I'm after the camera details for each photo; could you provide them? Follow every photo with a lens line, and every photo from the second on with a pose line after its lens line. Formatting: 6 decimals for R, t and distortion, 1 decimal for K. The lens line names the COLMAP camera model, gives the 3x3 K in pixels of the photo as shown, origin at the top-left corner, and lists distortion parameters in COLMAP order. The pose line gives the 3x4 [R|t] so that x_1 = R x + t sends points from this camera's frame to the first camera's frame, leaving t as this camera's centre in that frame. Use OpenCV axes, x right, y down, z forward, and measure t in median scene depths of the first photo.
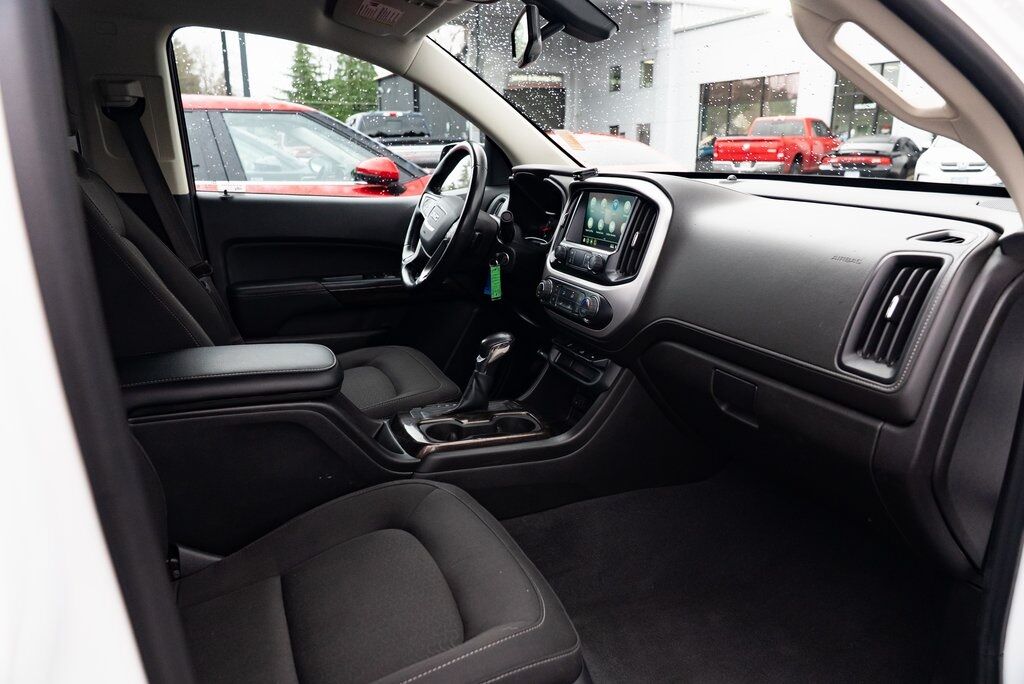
lens RADIAL K [[709.1, 0, 512.0], [0, 709.1, 342.0], [0, 0, 1]] dist [-0.008372, -0.000330]
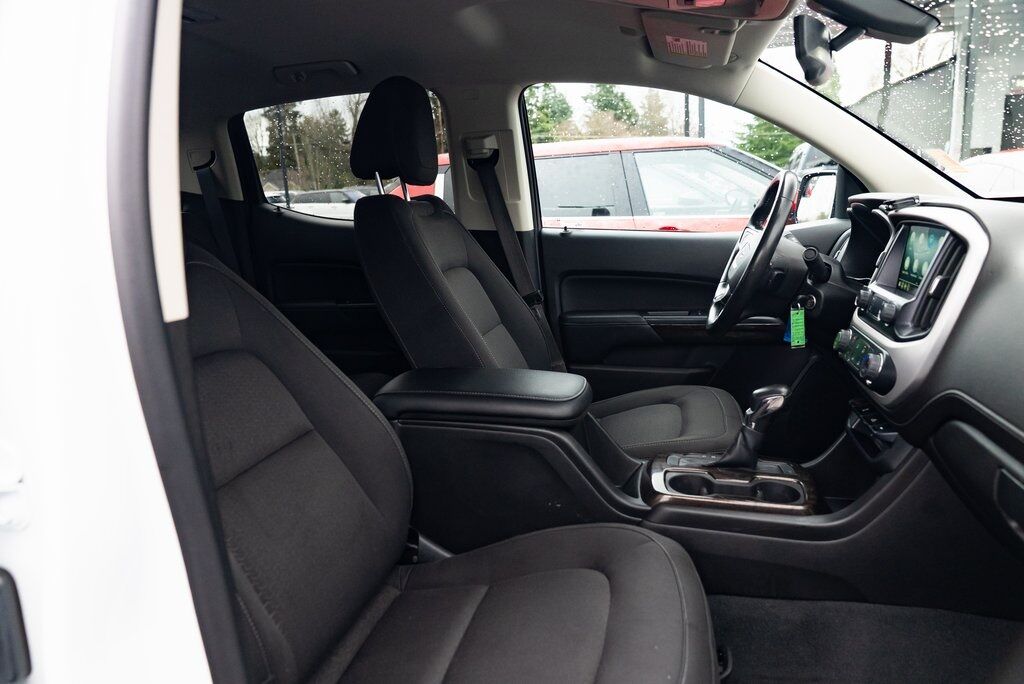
lens RADIAL K [[709.1, 0, 512.0], [0, 709.1, 342.0], [0, 0, 1]] dist [-0.008372, -0.000330]
pose [[0.813080, 0.081715, -0.576389, 0.220585], [-0.106656, 0.994251, -0.009498, -0.023159], [0.572299, 0.069198, 0.817120, 0.089601]]
